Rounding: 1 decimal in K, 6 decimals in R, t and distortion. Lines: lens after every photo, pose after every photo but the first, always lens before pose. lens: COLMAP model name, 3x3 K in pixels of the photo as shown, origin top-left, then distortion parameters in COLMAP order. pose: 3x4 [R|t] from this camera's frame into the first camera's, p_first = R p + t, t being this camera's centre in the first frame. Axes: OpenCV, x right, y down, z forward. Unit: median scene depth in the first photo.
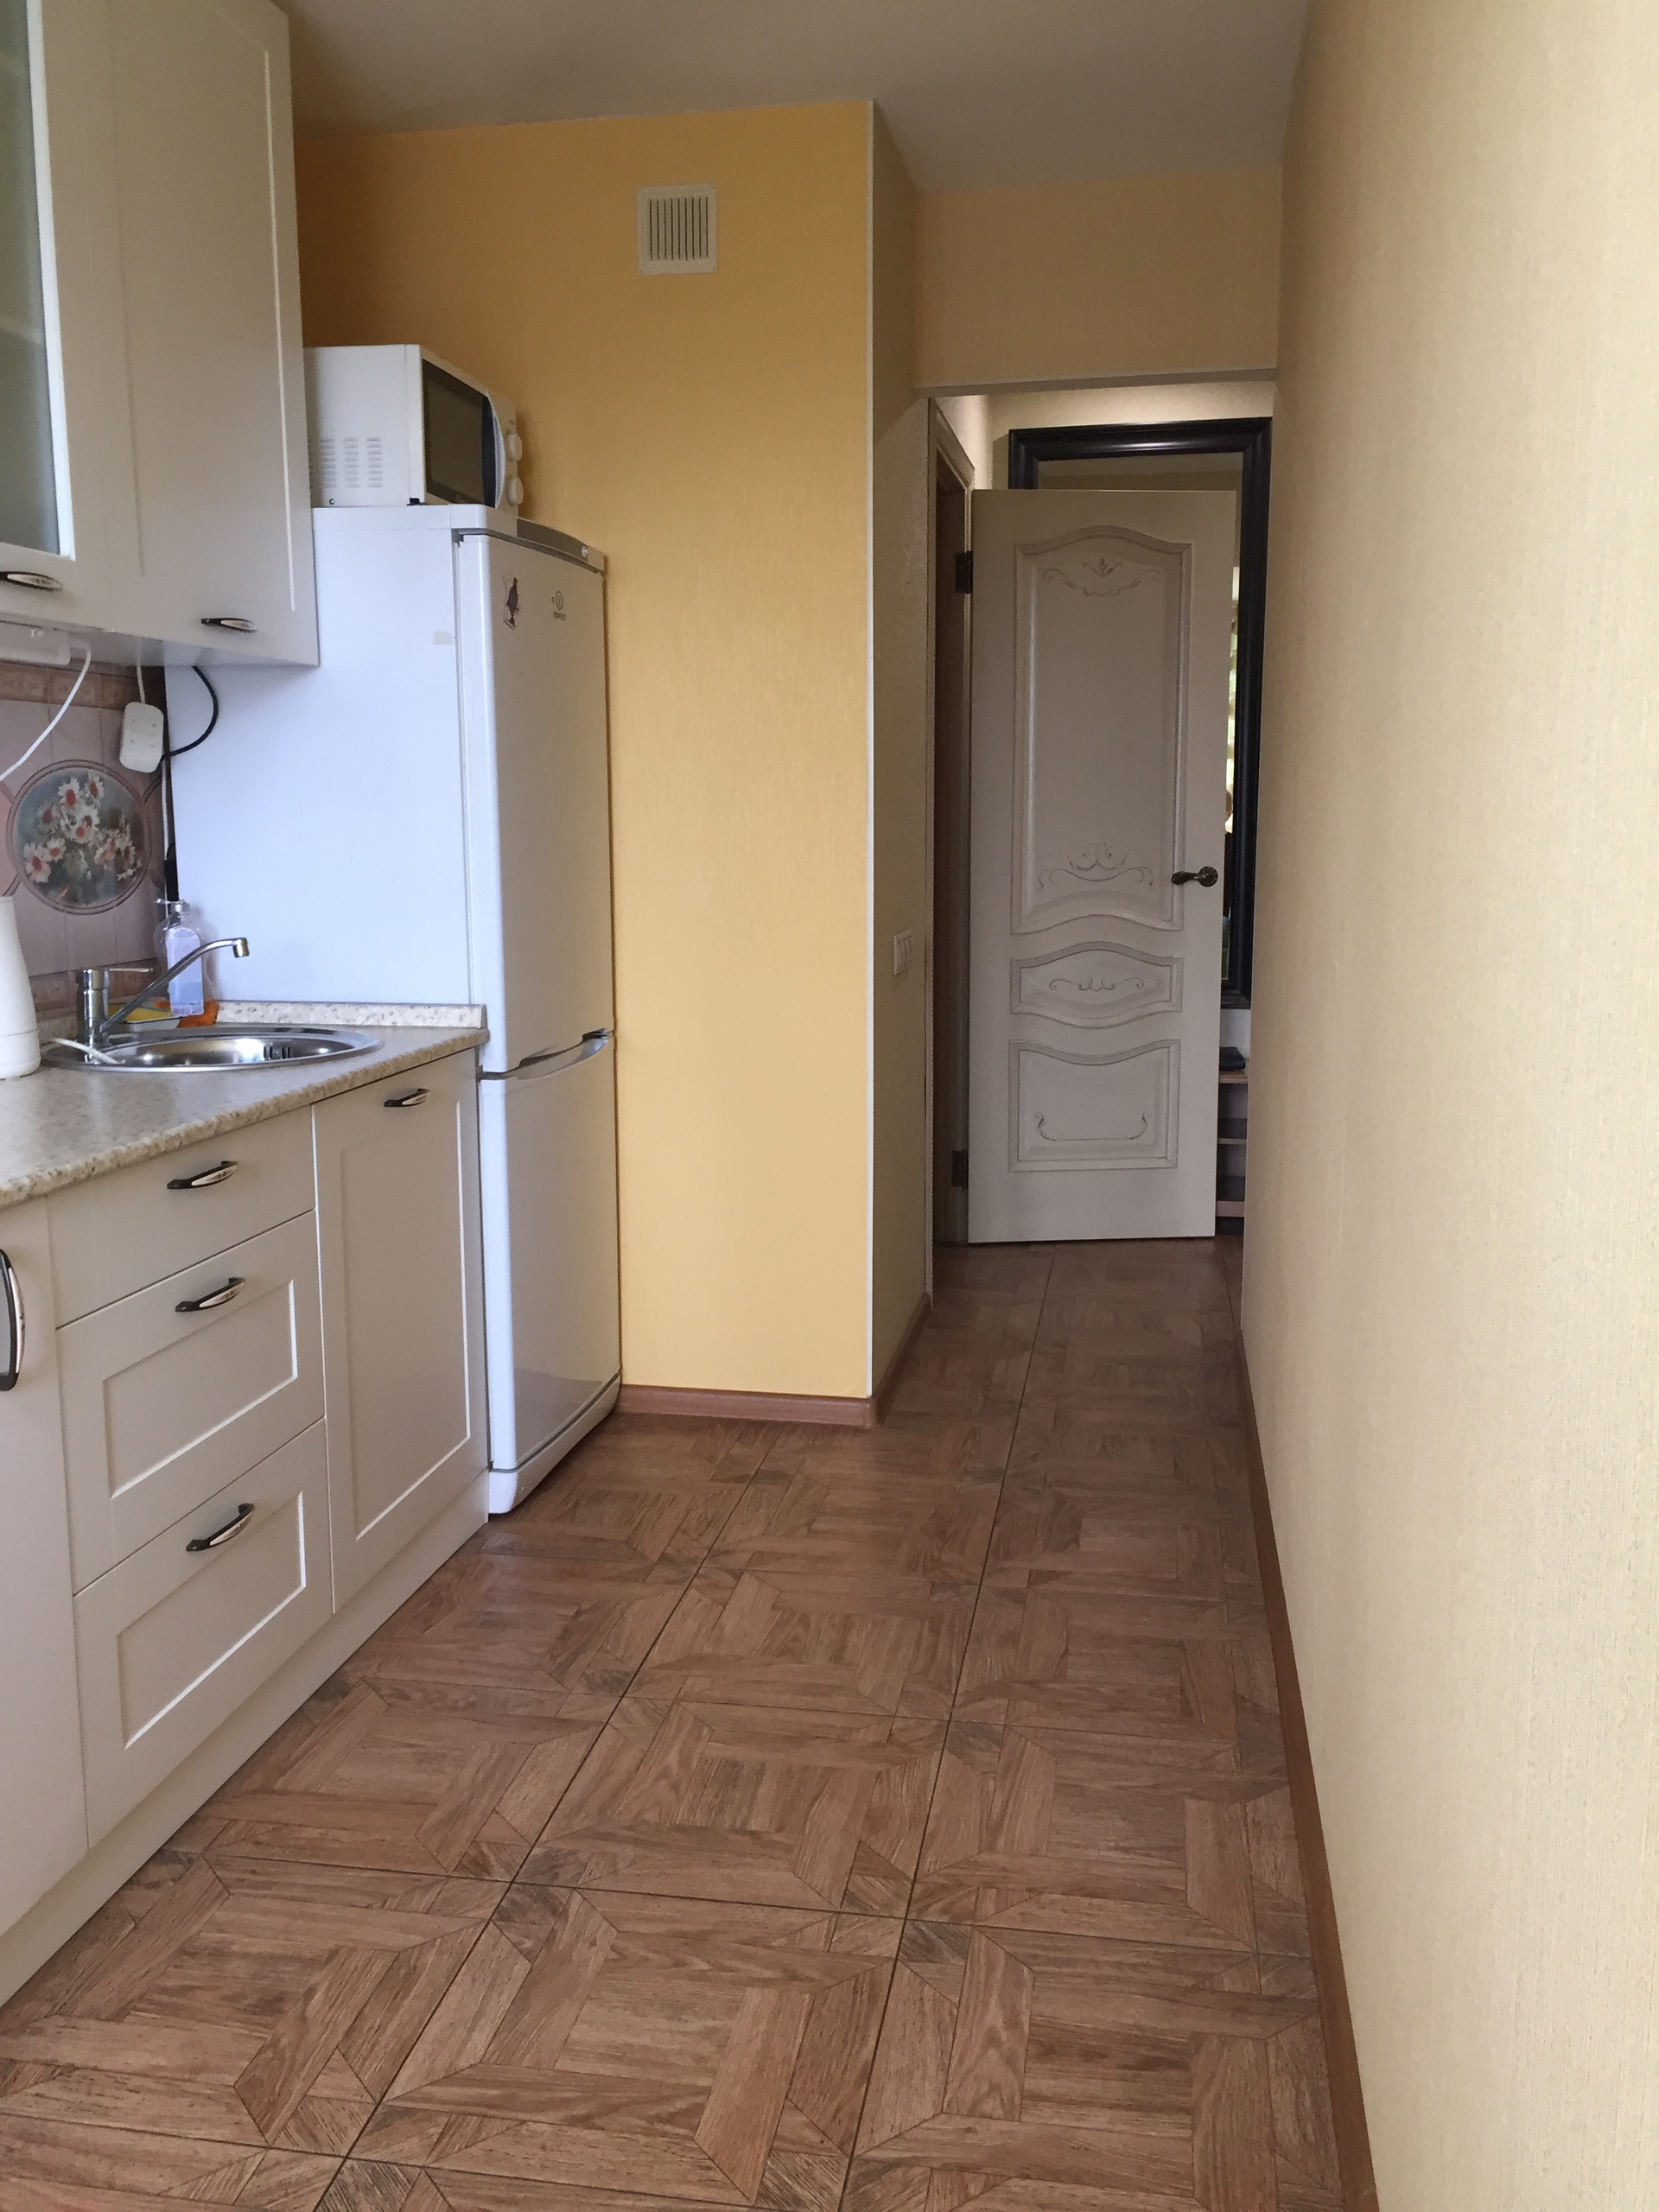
lens RADIAL K [[1897.0, 0, 827.8], [0, 1897.0, 1092.9], [0, 0, 1]] dist [0.095195, -0.129080]
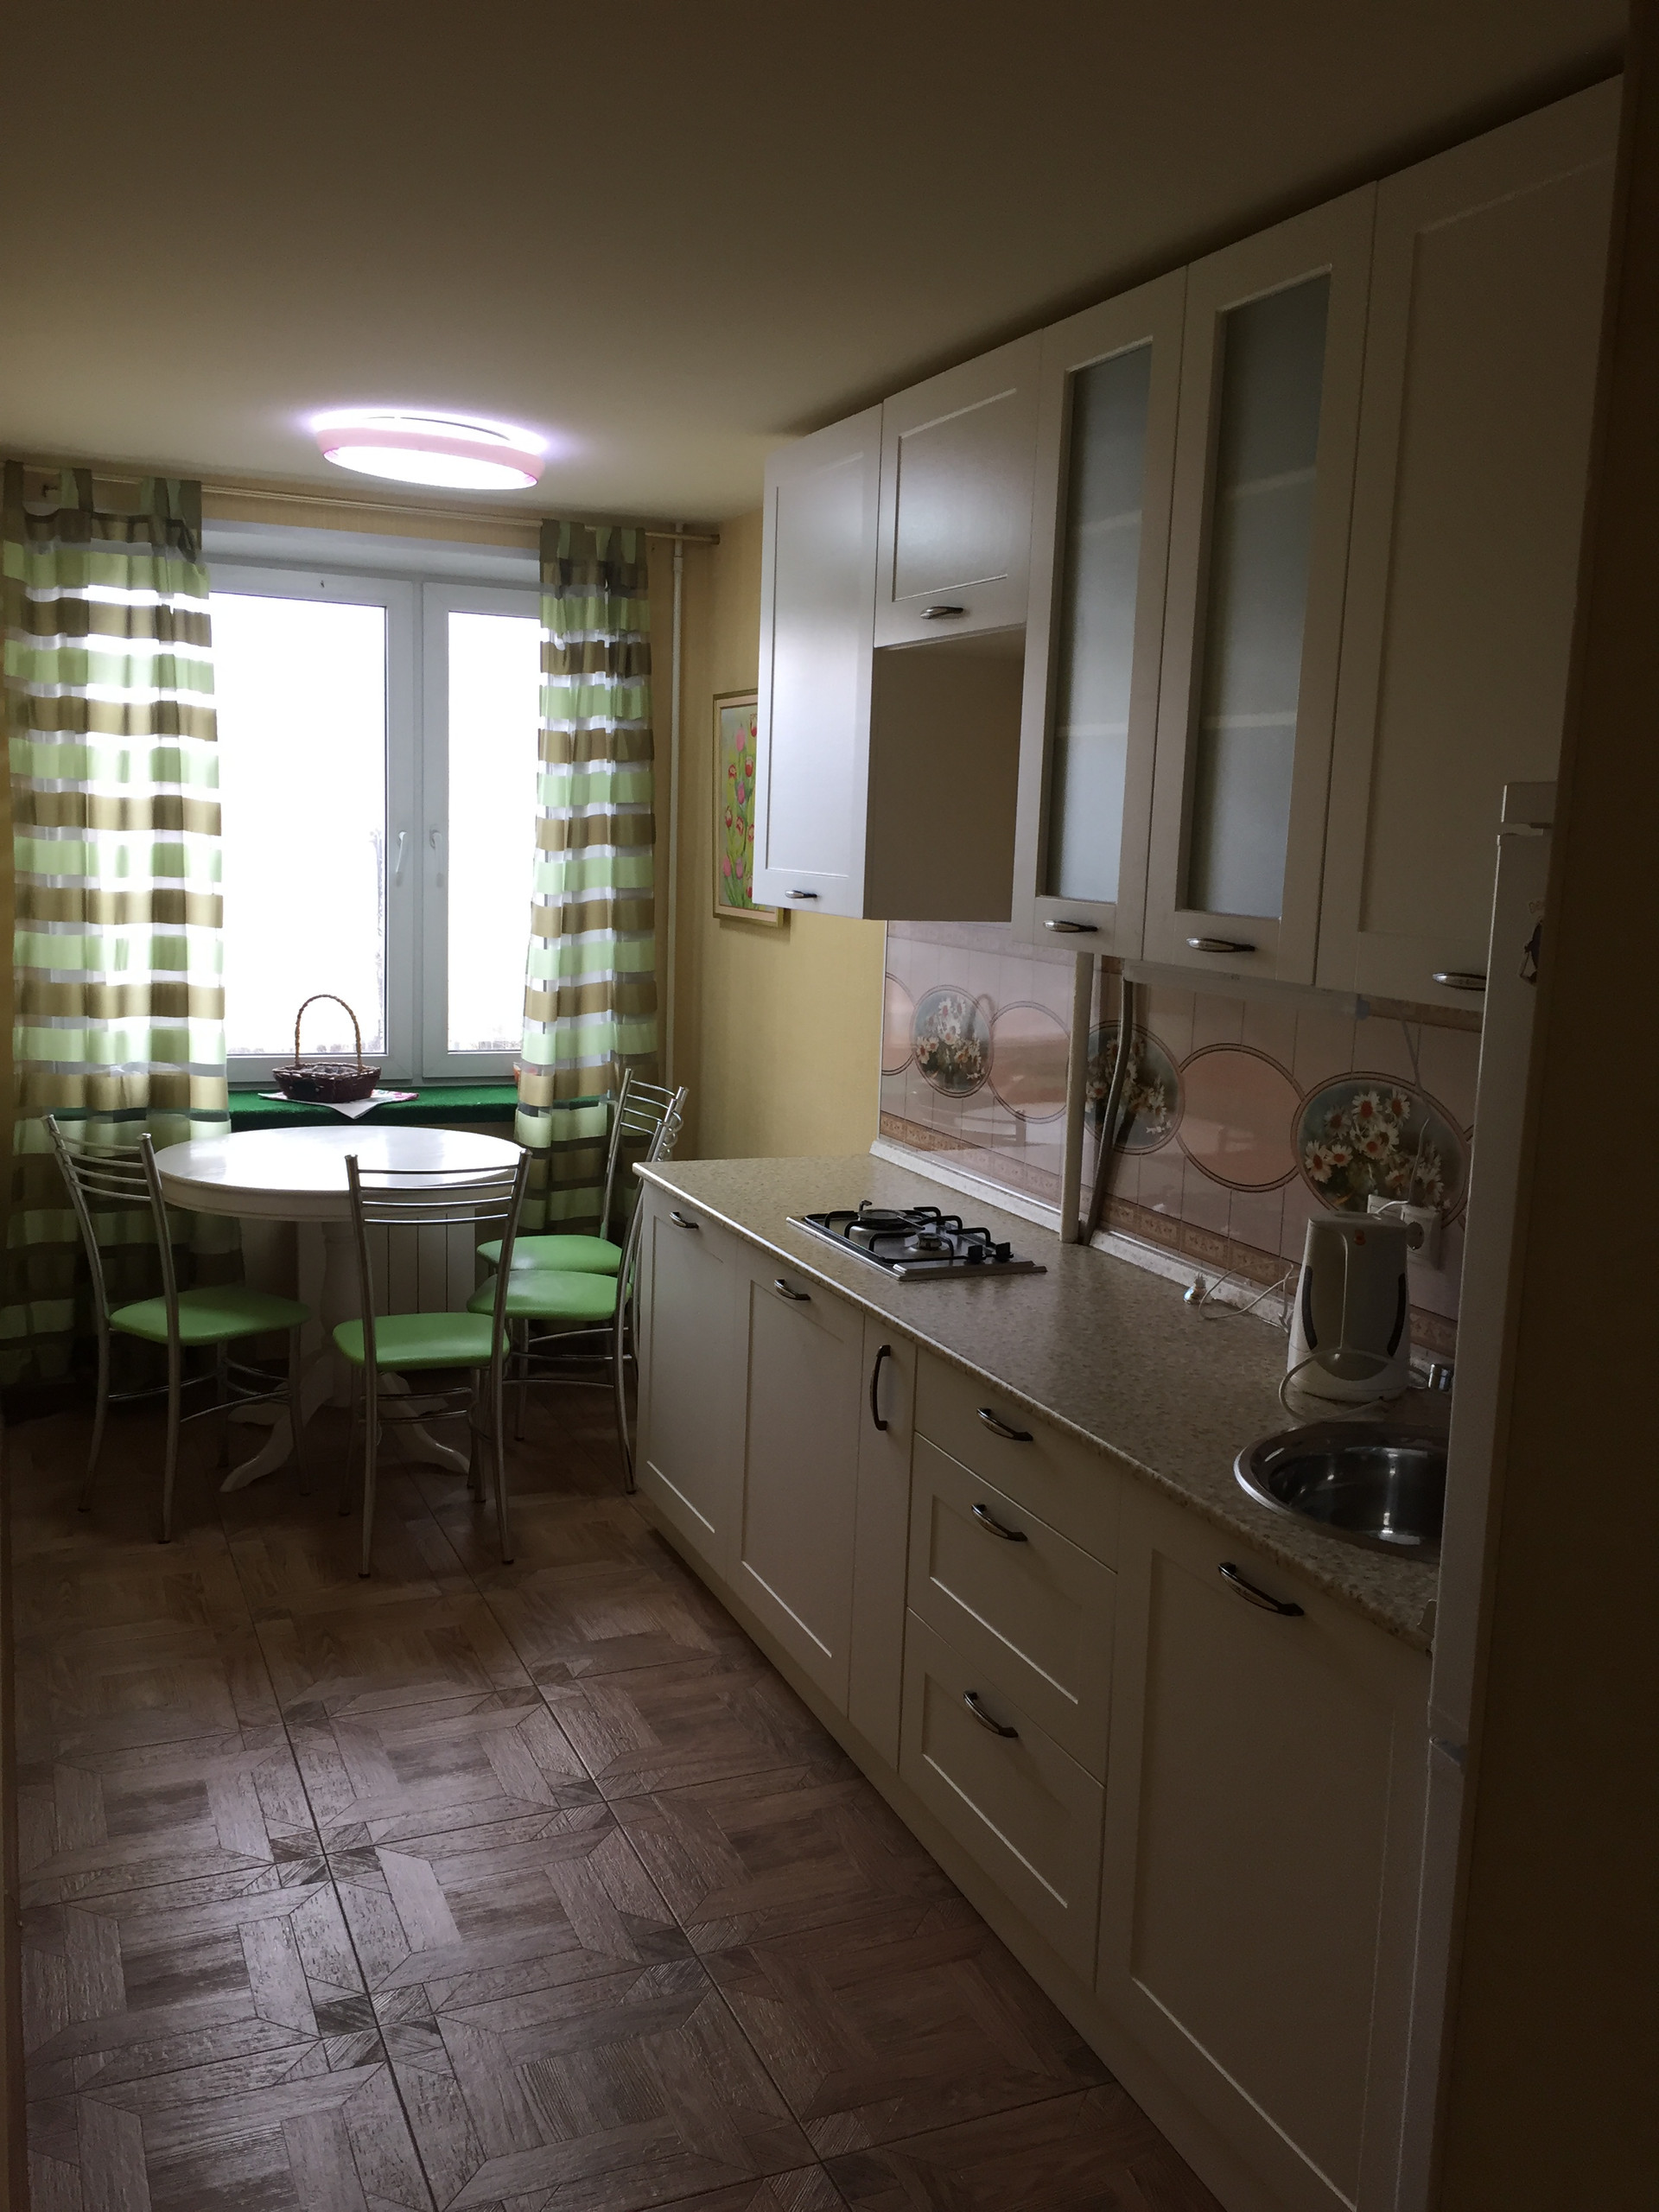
lens RADIAL K [[1897.0, 0, 827.8], [0, 1897.0, 1092.9], [0, 0, 1]] dist [0.095195, -0.129080]
pose [[-0.833539, 0.059590, -0.549237, 0.358252], [-0.107314, 0.957765, 0.266776, -0.389125], [0.541937, 0.281309, -0.791940, 1.612752]]
